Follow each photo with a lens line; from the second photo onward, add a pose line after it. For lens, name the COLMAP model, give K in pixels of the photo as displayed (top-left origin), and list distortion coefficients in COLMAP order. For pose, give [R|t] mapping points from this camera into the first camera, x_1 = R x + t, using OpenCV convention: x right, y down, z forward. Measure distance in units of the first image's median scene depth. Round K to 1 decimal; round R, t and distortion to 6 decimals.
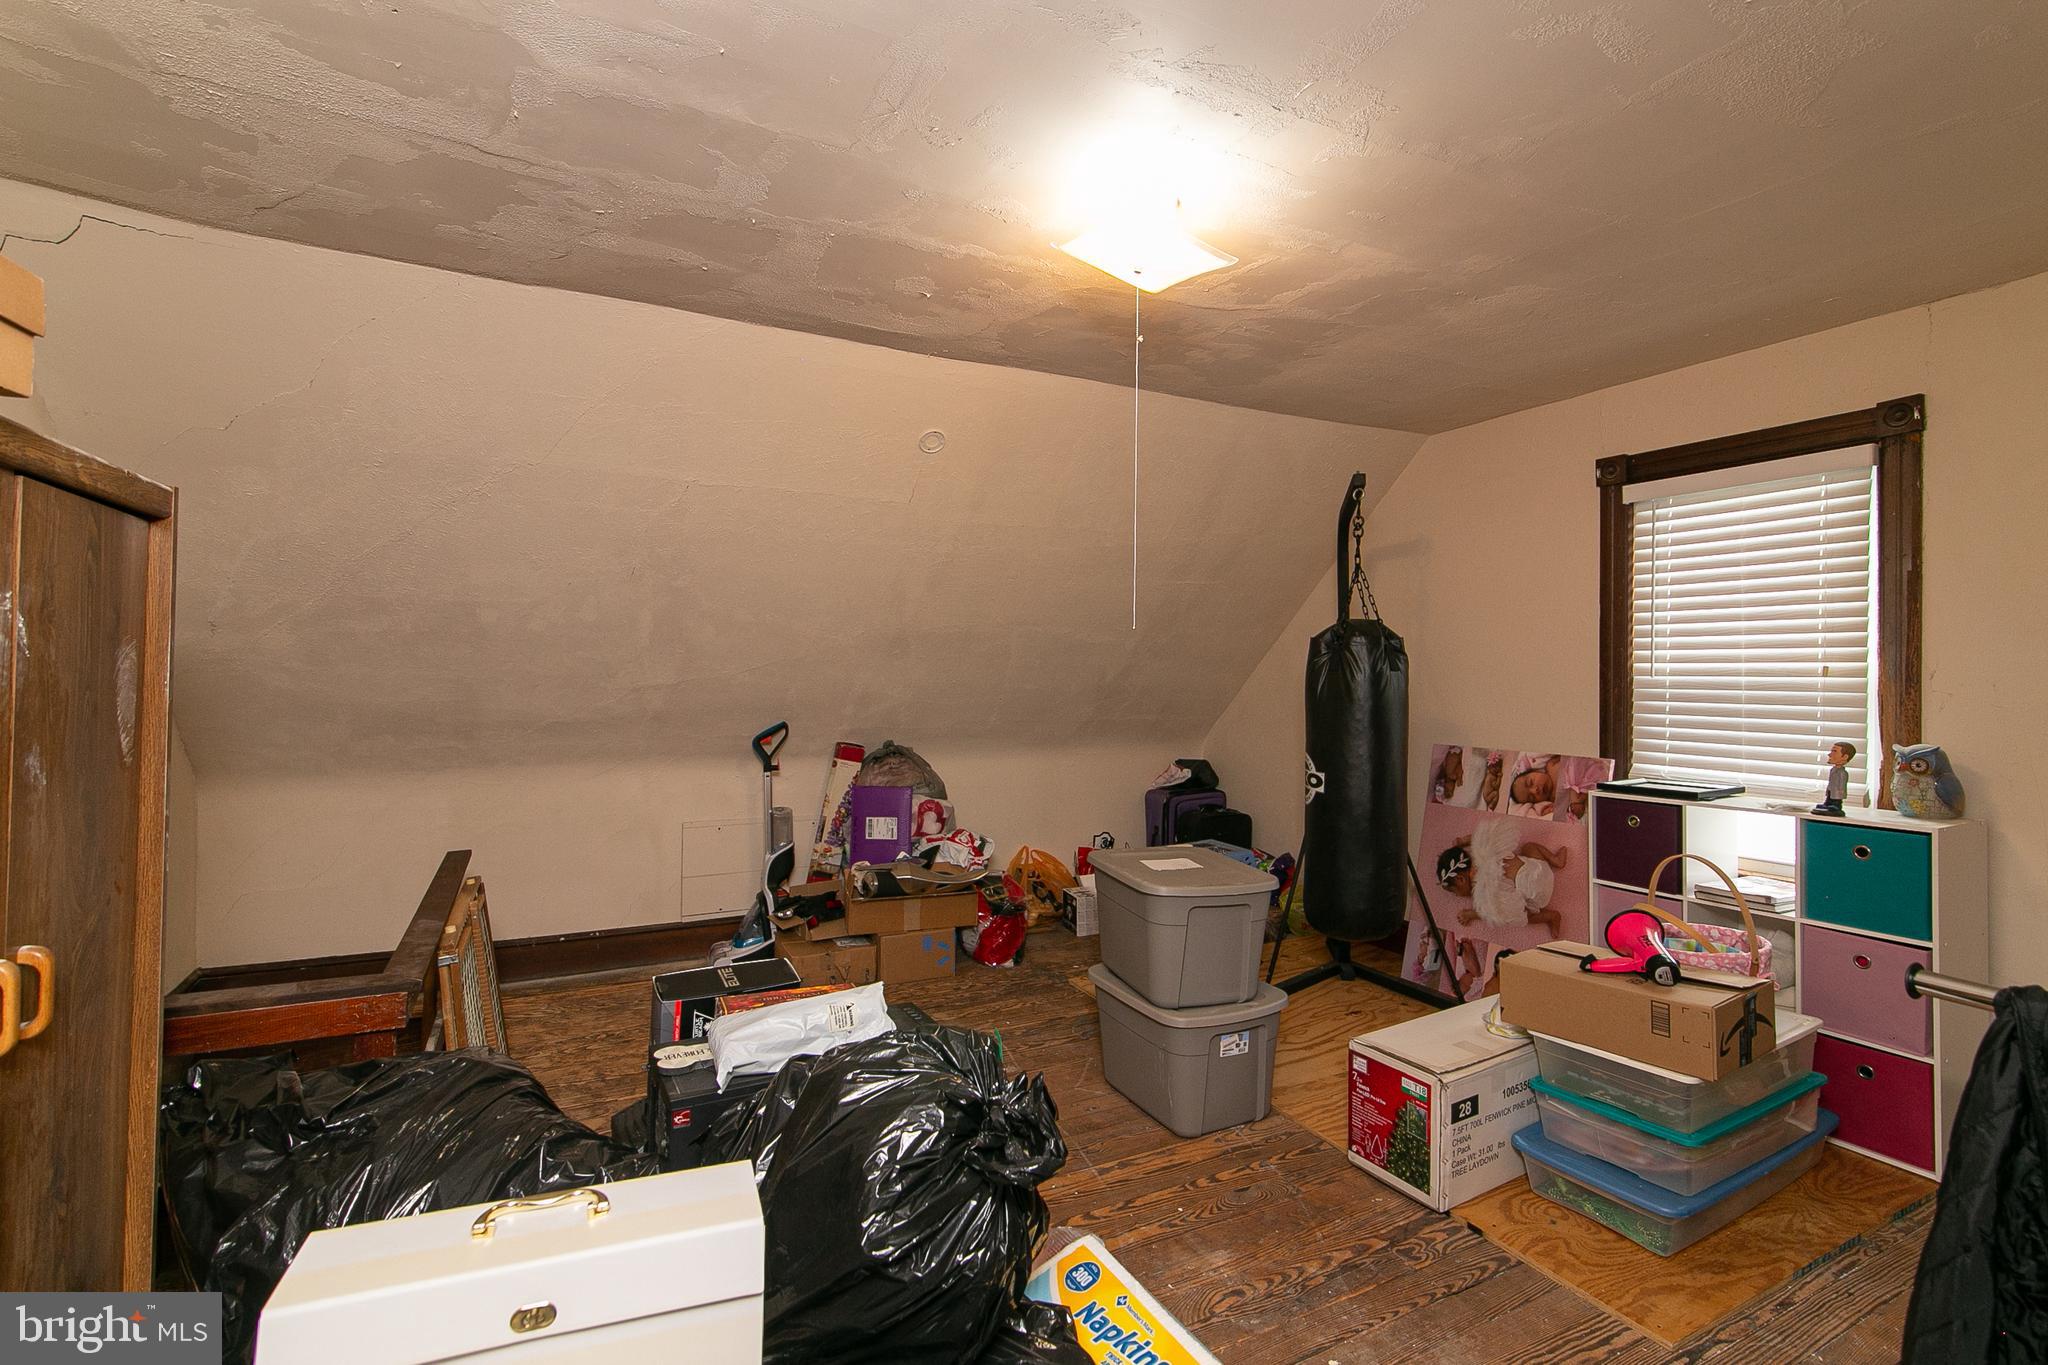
lens RADIAL K [[935.7, 0, 1028.9], [0, 935.7, 677.2], [0, 0, 1]] dist [-0.000629, 0.001332]
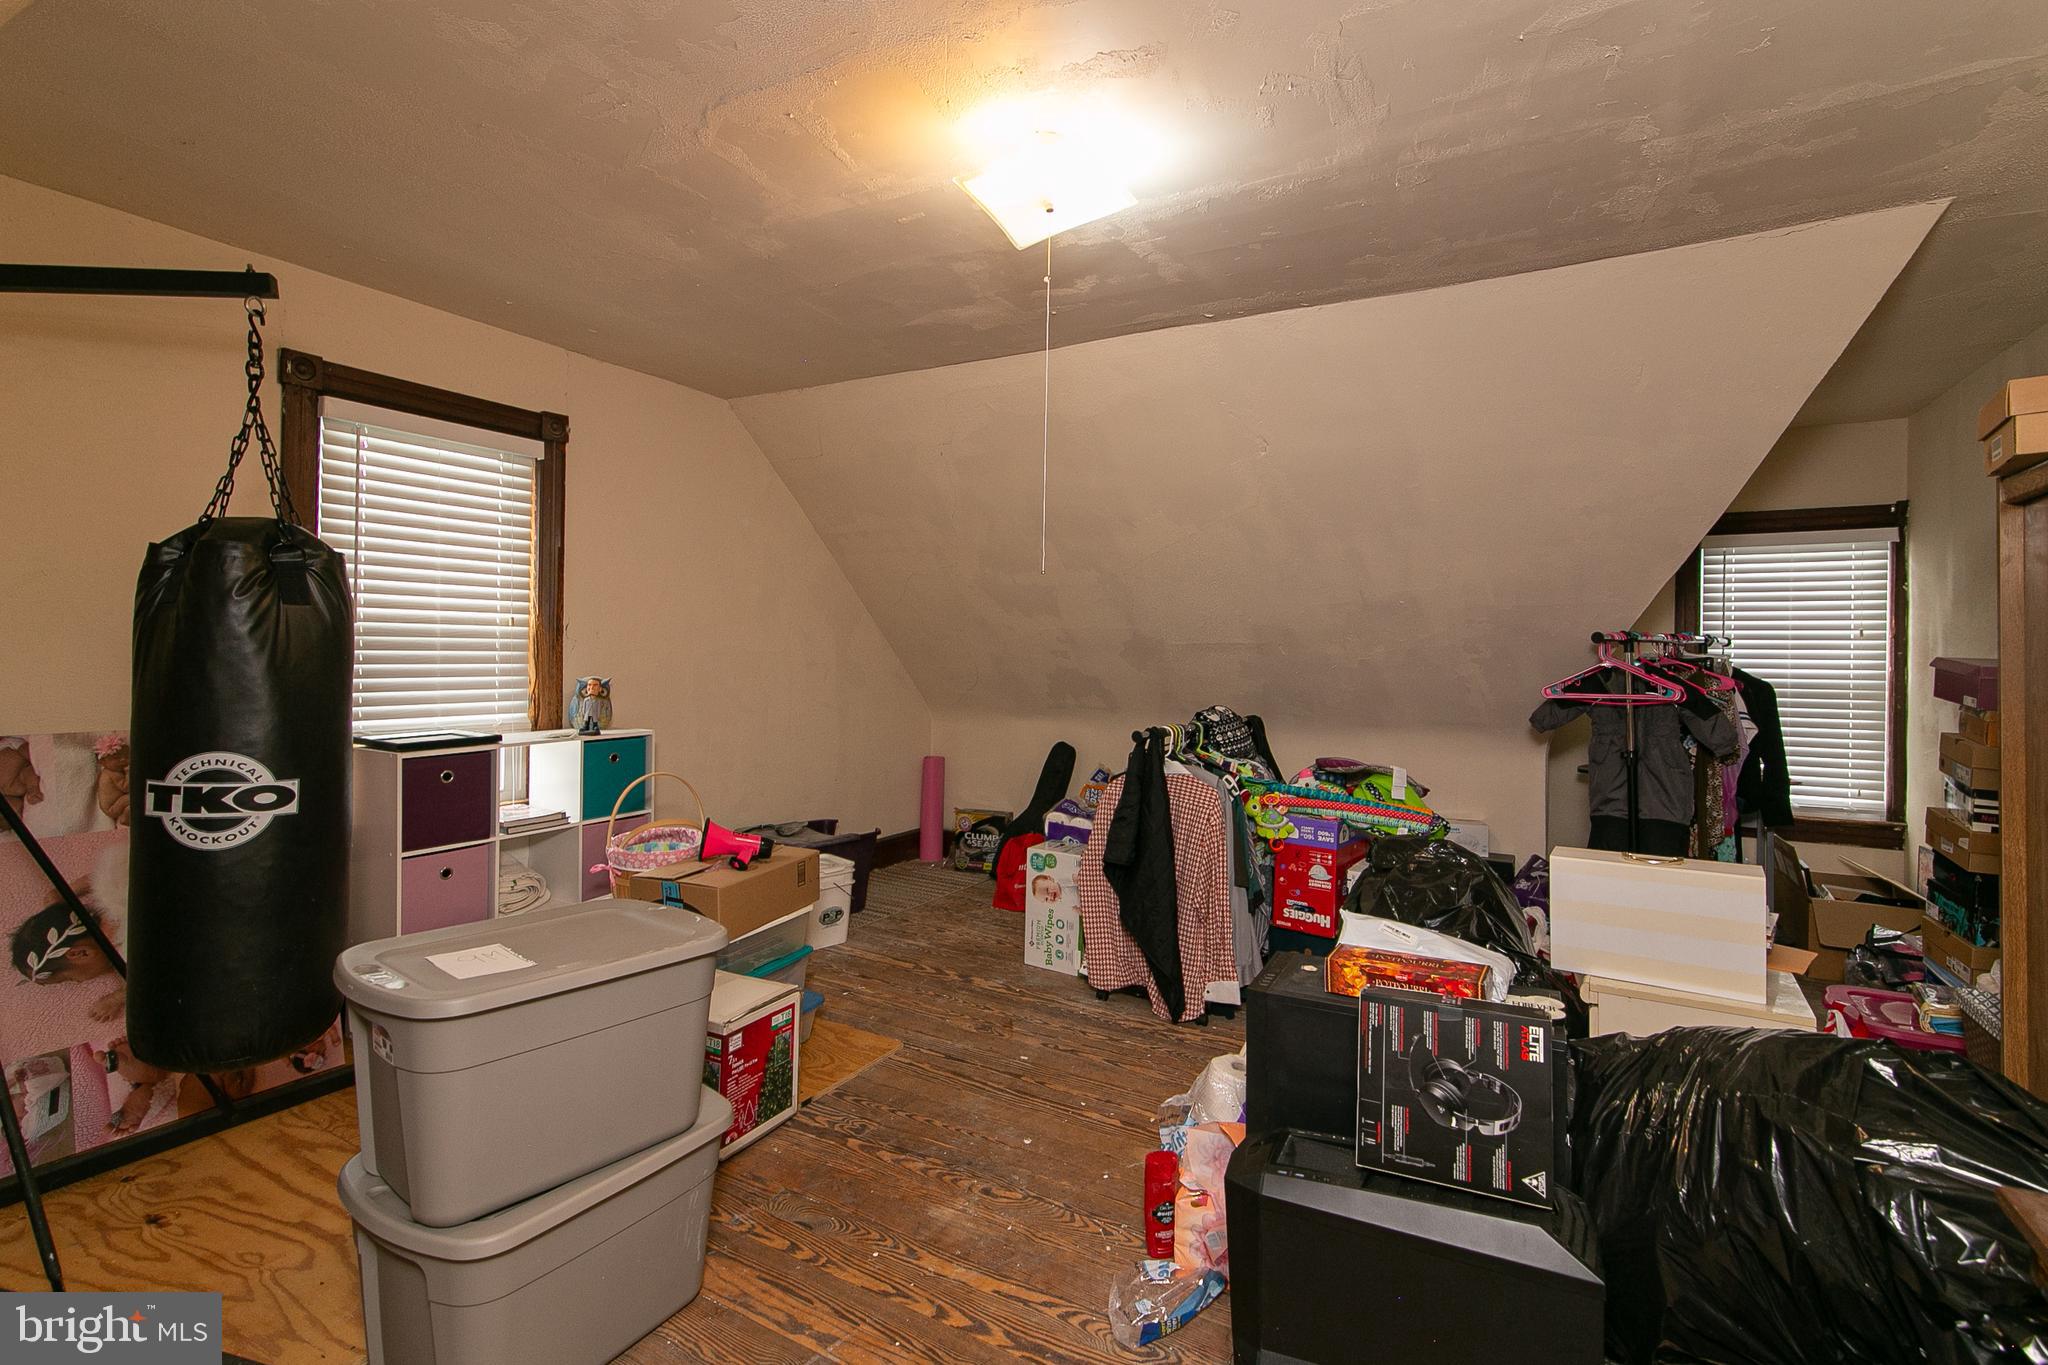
lens RADIAL K [[935.7, 0, 1030.9], [0, 935.7, 661.9], [0, 0, 1]] dist [-0.000629, 0.001332]
pose [[-0.547319, -0.020738, 0.836667, -0.515083], [-0.010601, 0.999785, 0.017847, 0.016945], [-0.836857, 0.000899, -0.547421, 1.139526]]
